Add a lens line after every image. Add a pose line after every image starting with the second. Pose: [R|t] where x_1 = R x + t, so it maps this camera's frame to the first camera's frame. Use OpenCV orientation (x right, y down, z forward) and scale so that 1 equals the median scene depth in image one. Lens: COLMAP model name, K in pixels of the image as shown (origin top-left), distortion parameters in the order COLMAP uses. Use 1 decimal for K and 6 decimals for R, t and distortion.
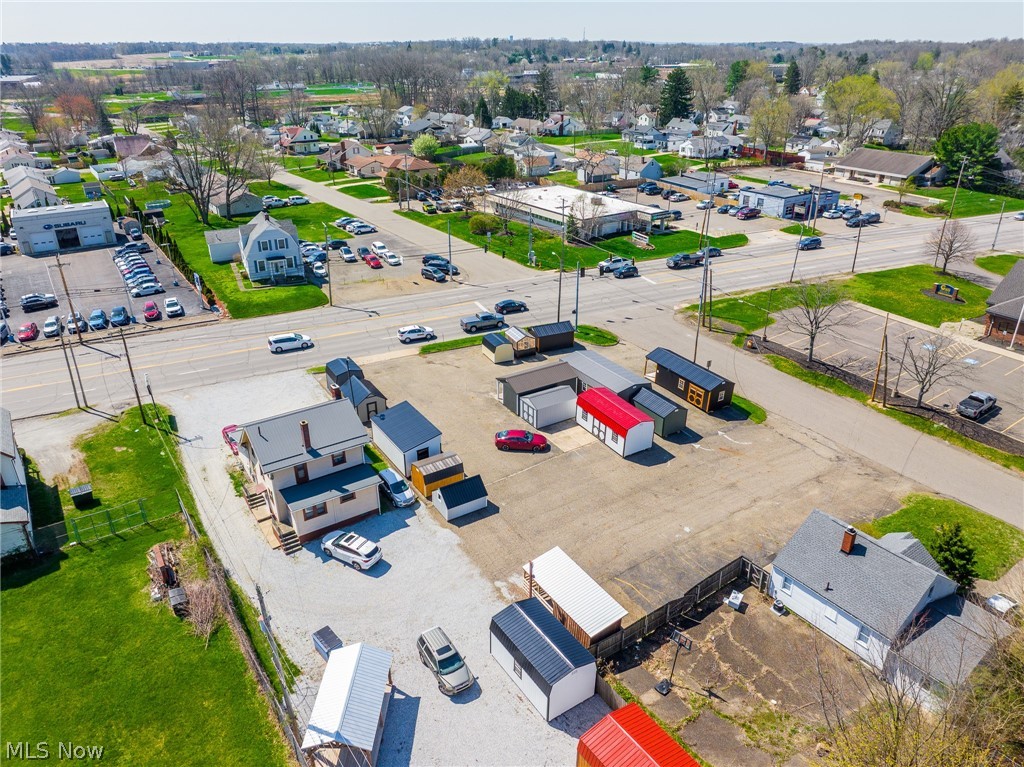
lens RADIAL K [[709.1, 0, 512.0], [0, 709.1, 383.5], [0, 0, 1]] dist [0.001274, -0.054962]
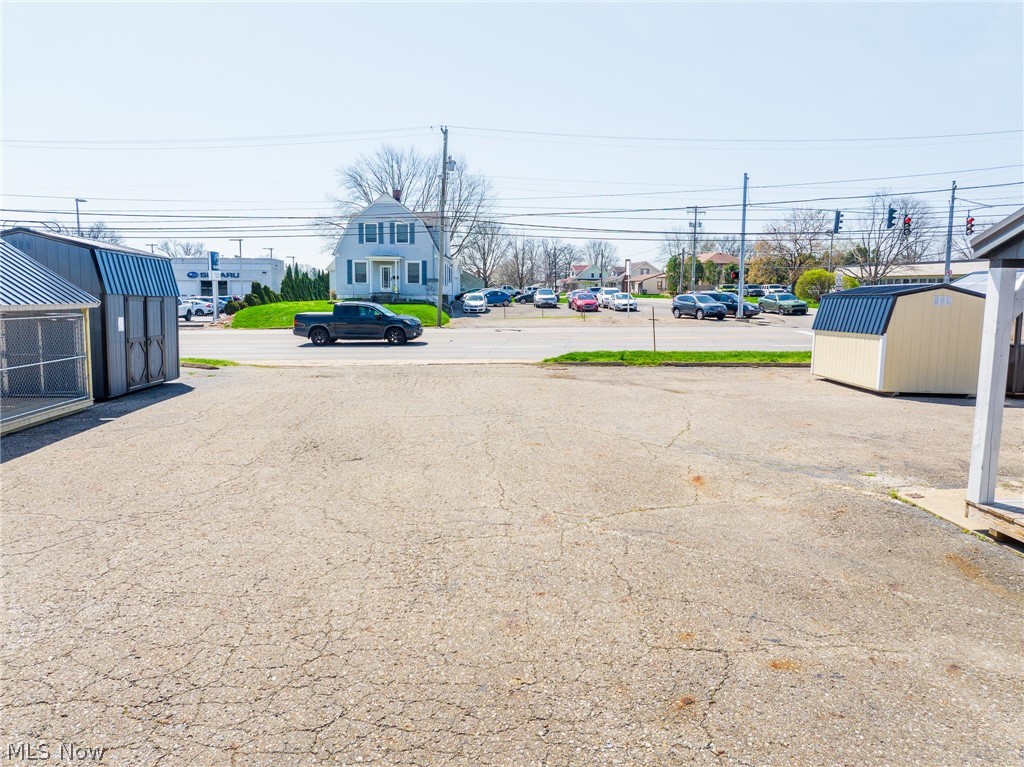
lens RADIAL K [[716.5, 0, 522.5], [0, 716.5, 381.2], [0, 0, 1]] dist [-0.034000, 0.000395]
pose [[0.906541, 0.065170, -0.417057, -0.038262], [-0.194463, 0.941399, -0.275593, 0.045180], [0.374657, 0.330938, 0.866090, 0.969277]]
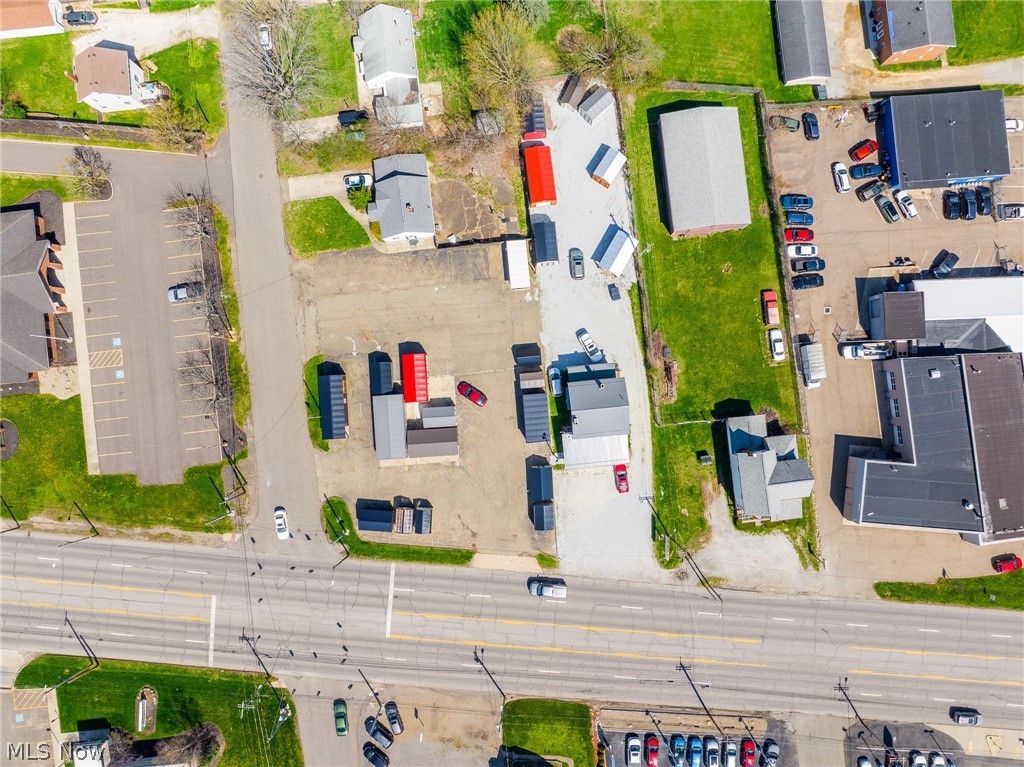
lens RADIAL K [[716.5, 0, 522.5], [0, 716.5, 381.2], [0, 0, 1]] dist [-0.034000, 0.000395]
pose [[-0.882345, -0.470604, -0.000530, -0.072230], [0.205567, -0.386435, 0.899116, -1.346494], [-0.423332, 0.793222, 0.437709, 0.177505]]
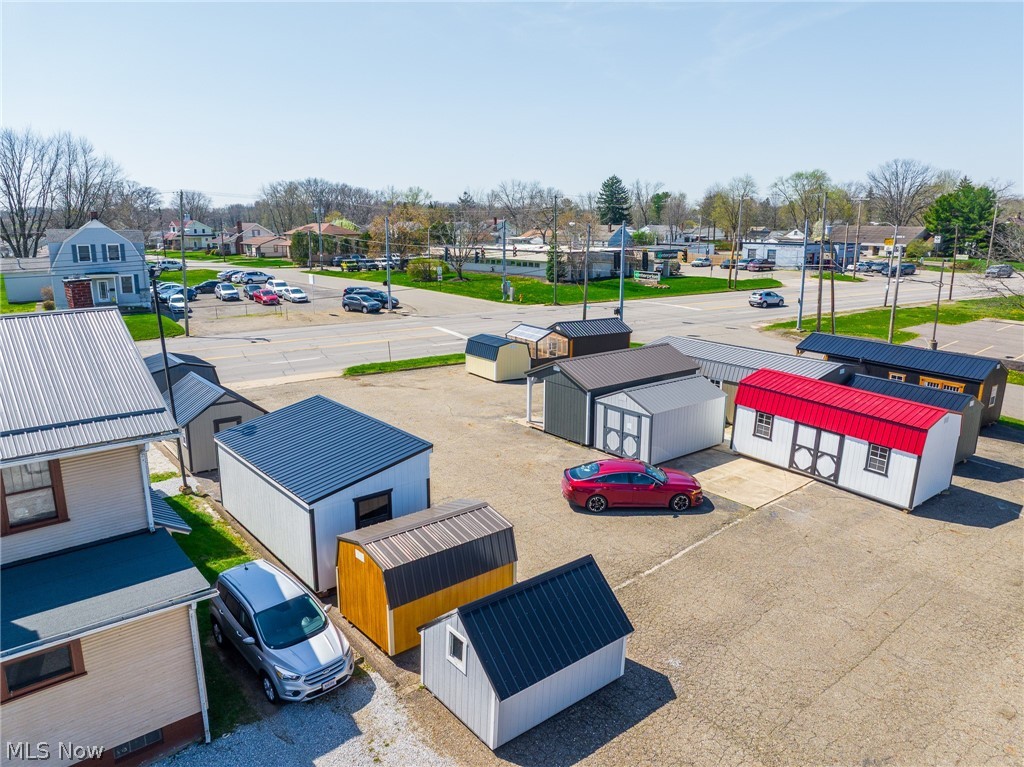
lens RADIAL K [[713.6, 0, 513.2], [0, 713.6, 390.1], [0, 0, 1]] dist [-0.032302, -0.004190]
pose [[0.991968, -0.022779, 0.124420, -0.091445], [0.048665, 0.976665, -0.209183, 0.102603], [-0.116752, 0.213557, 0.969929, 0.606985]]
